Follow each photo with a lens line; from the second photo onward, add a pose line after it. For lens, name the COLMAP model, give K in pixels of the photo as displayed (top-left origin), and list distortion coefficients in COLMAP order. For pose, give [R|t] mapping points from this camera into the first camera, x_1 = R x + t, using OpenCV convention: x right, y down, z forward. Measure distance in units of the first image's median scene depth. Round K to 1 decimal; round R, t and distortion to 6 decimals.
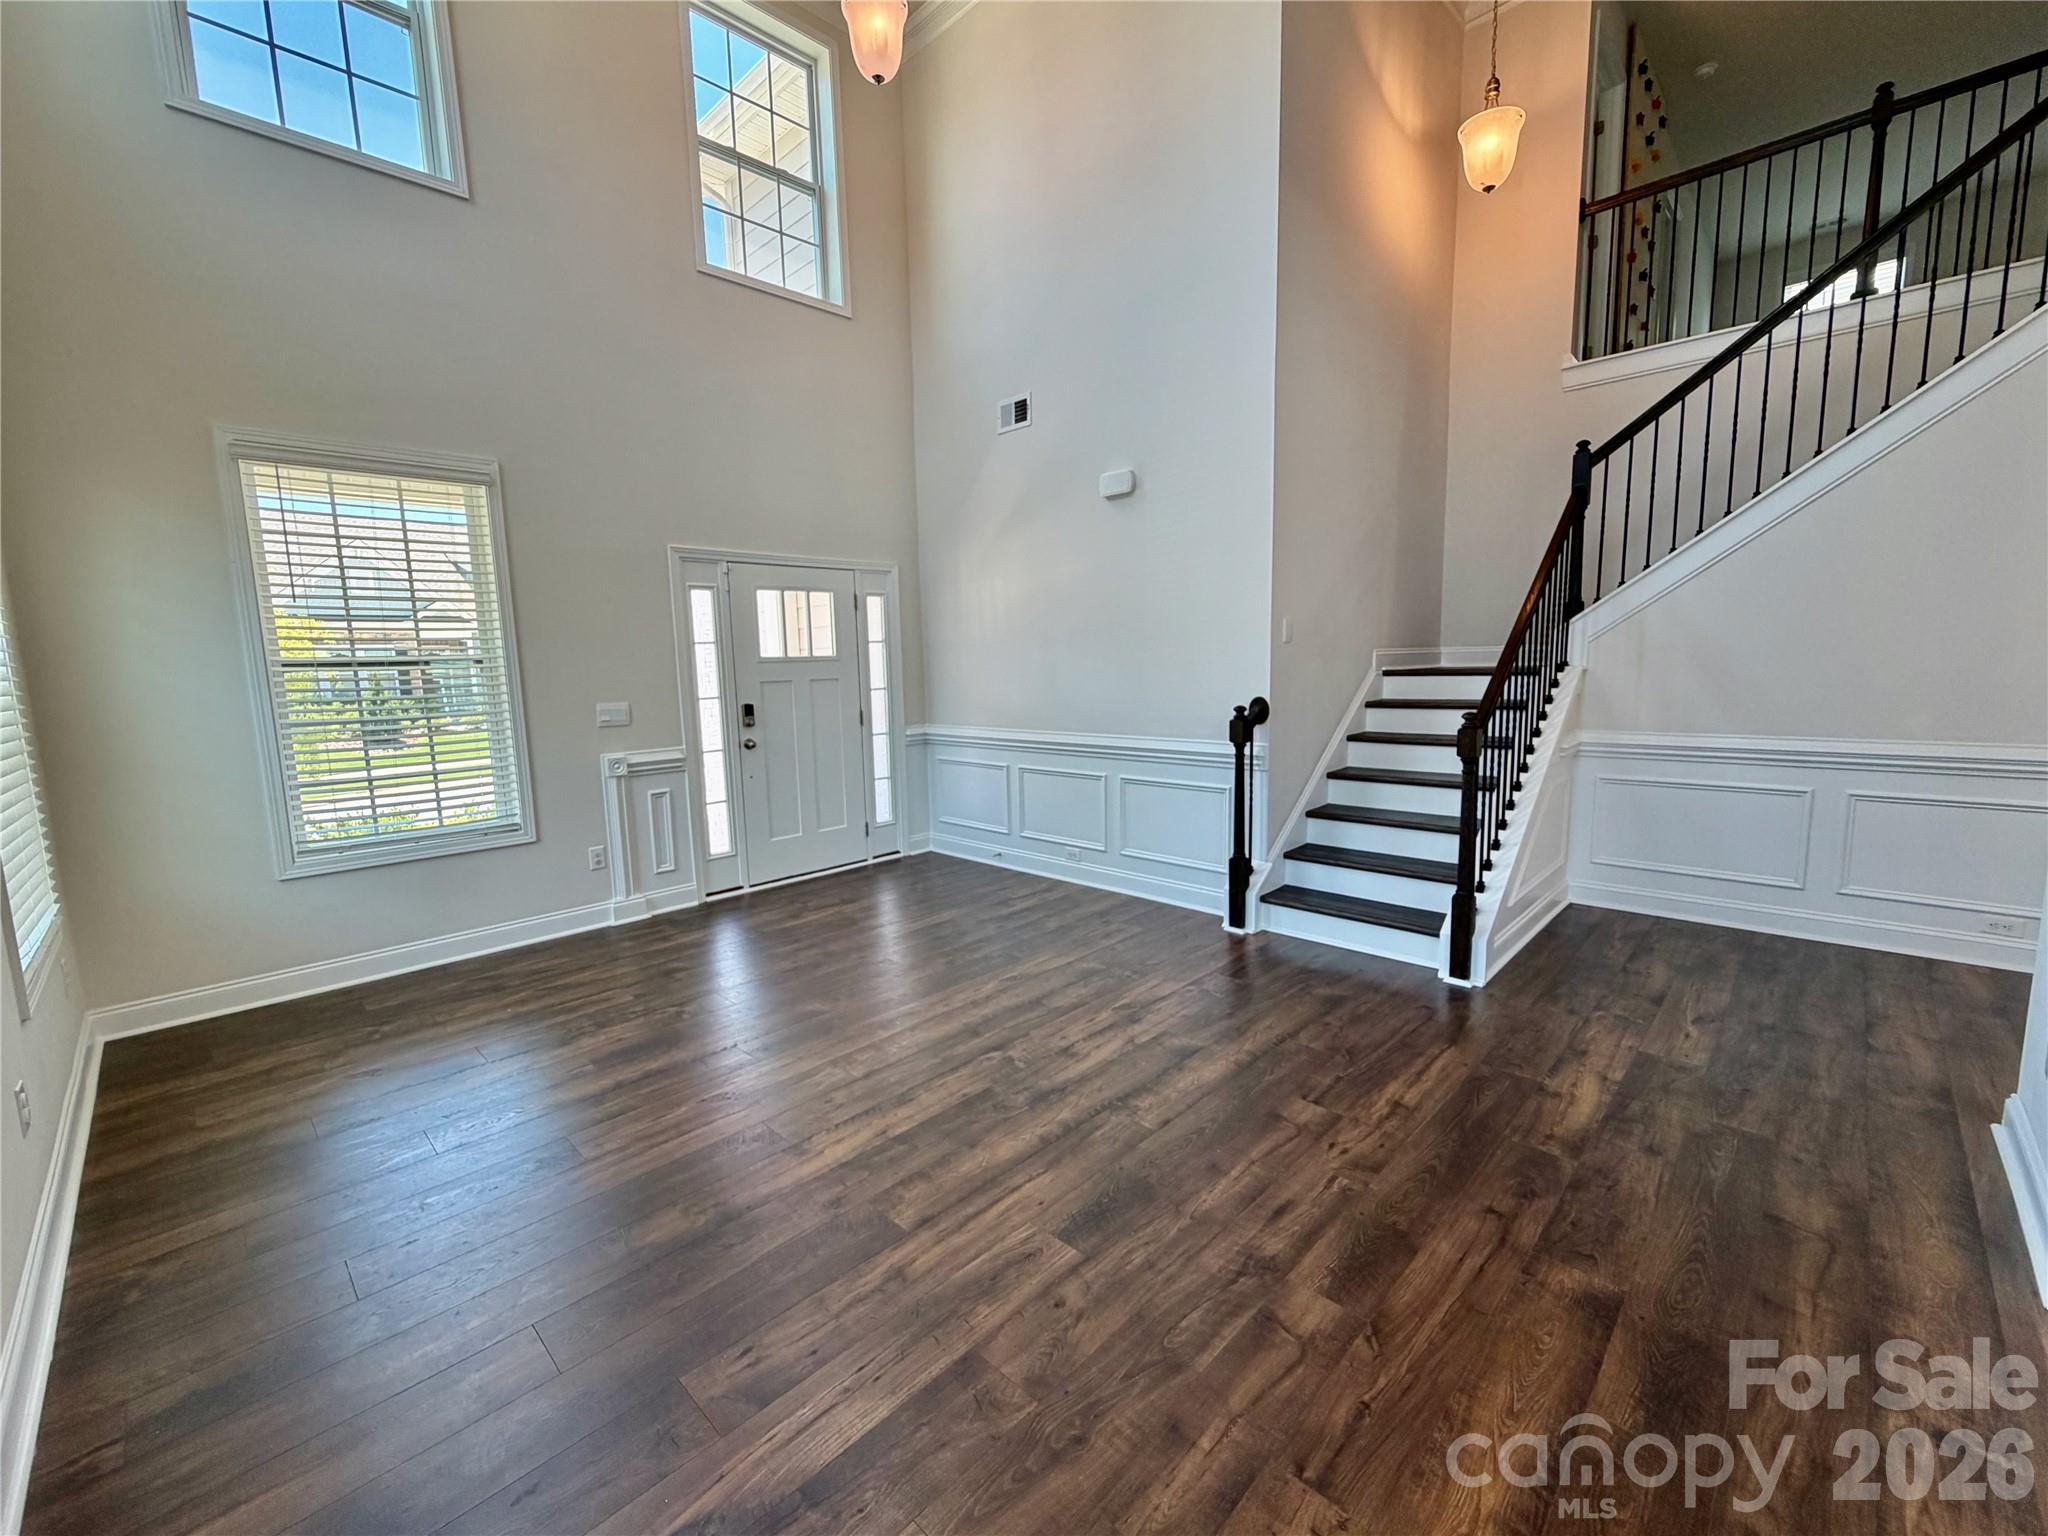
lens RADIAL K [[826.6, 0, 1007.7], [0, 826.6, 753.6], [0, 0, 1]] dist [-0.000884, 0.000806]
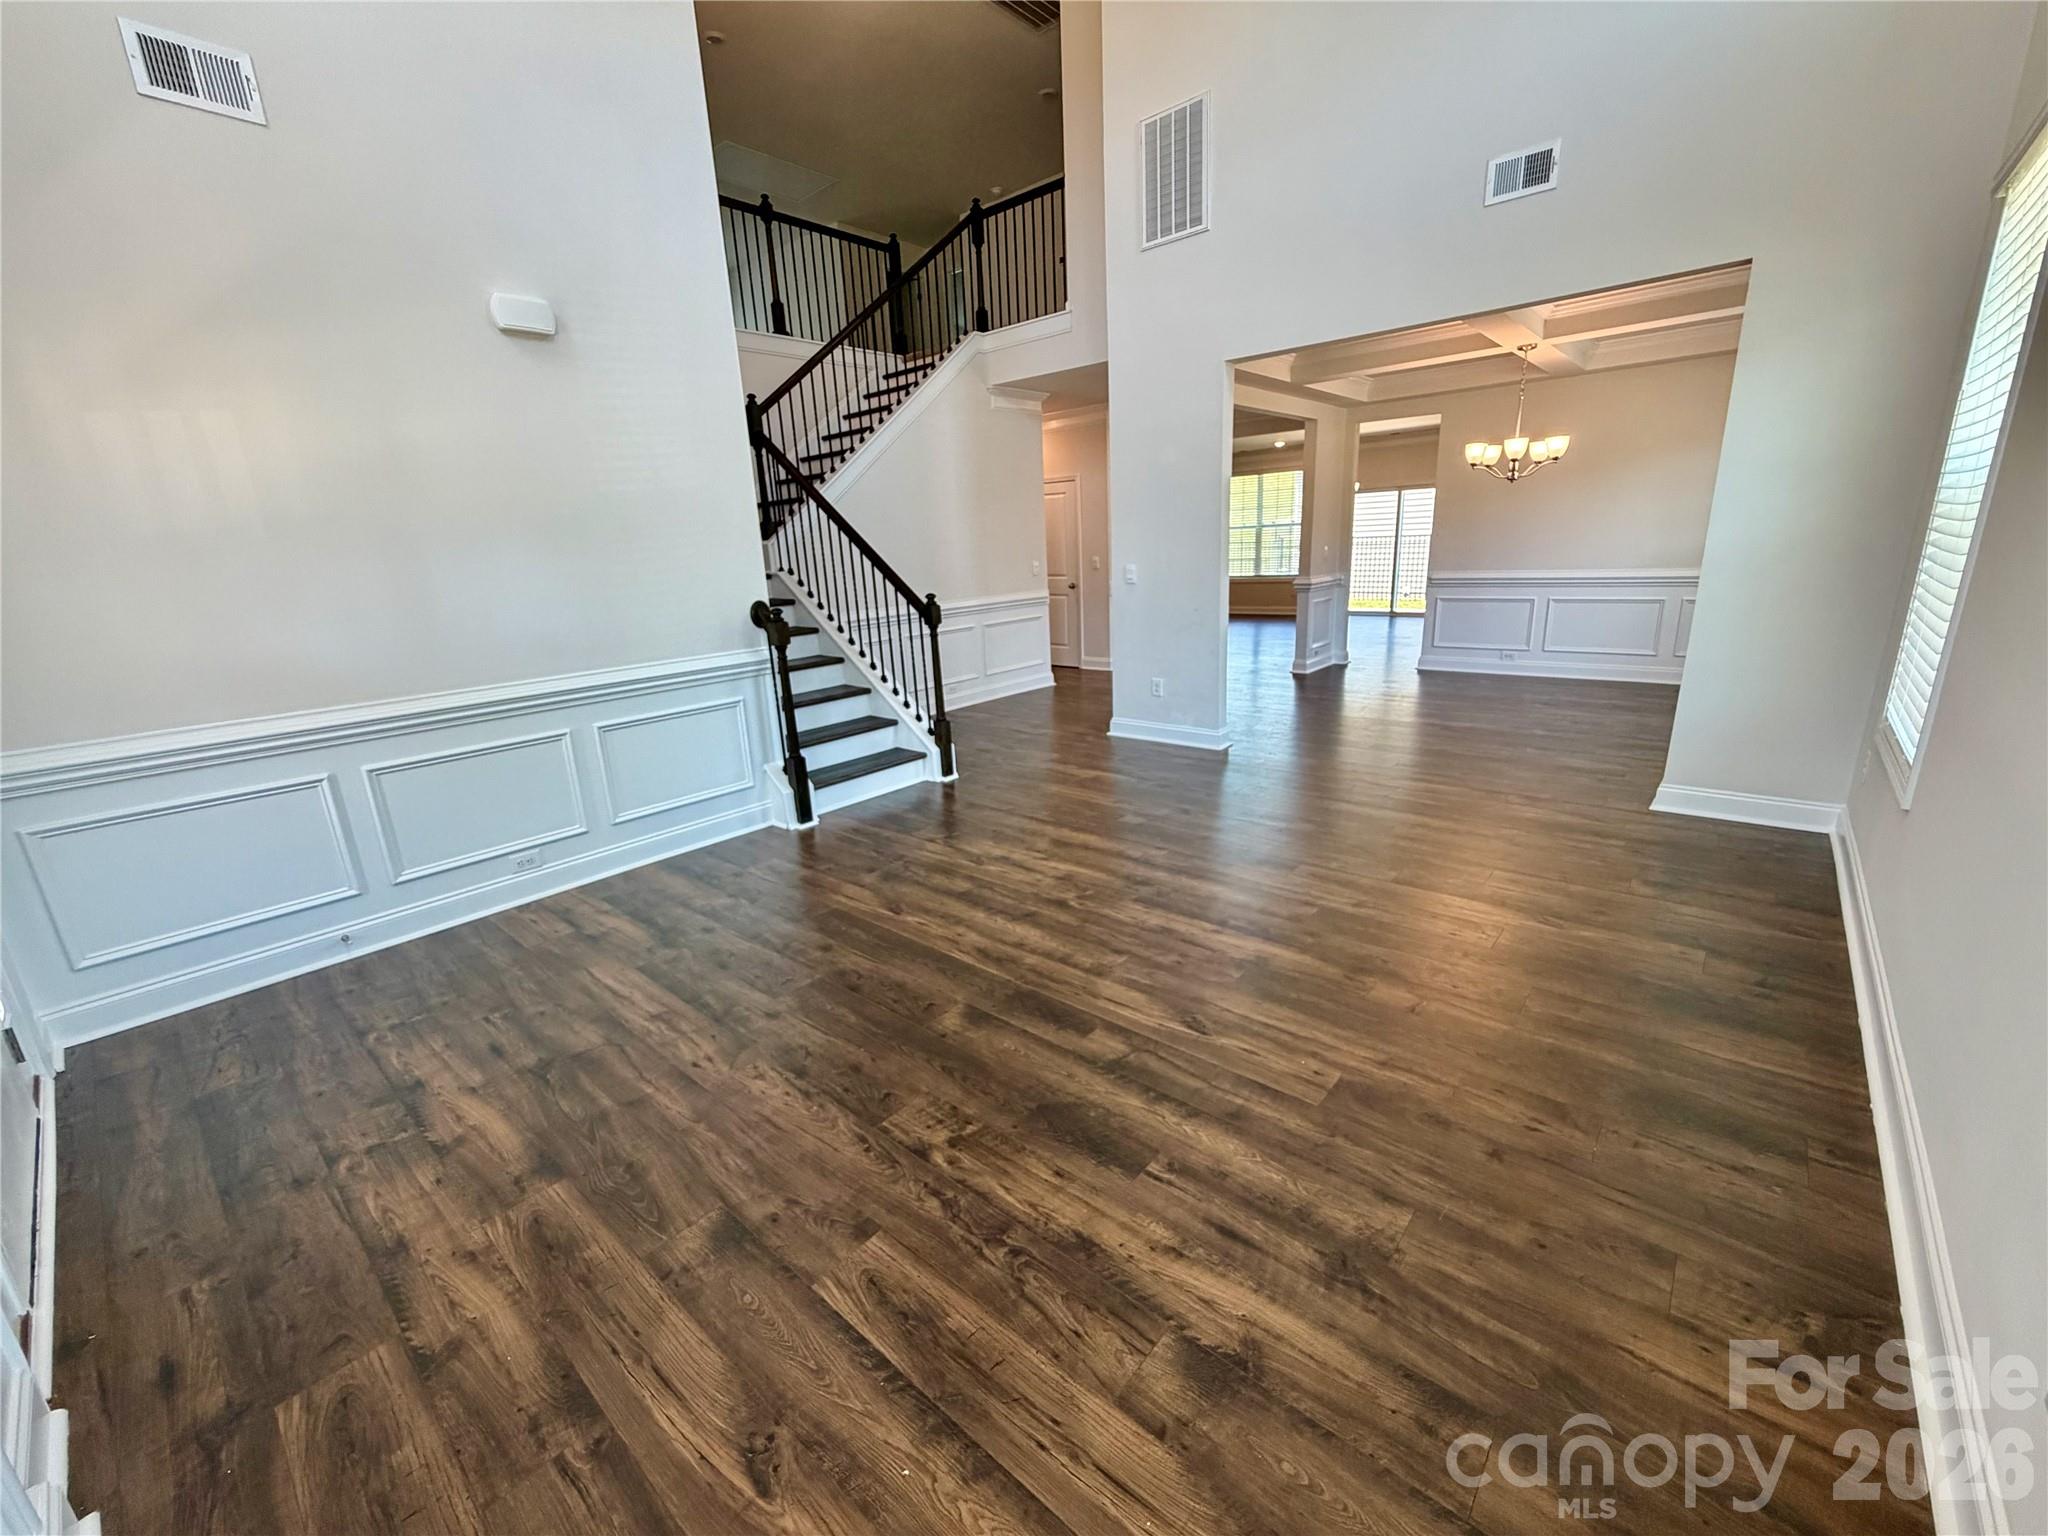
lens RADIAL K [[826.6, 0, 1022.2], [0, 826.6, 750.4], [0, 0, 1]] dist [-0.000884, 0.000806]
pose [[-0.051889, -0.215276, 0.975174, -0.737568], [0.165546, 0.961125, 0.220983, -0.062594], [-0.984836, 0.172902, -0.014234, 0.737406]]
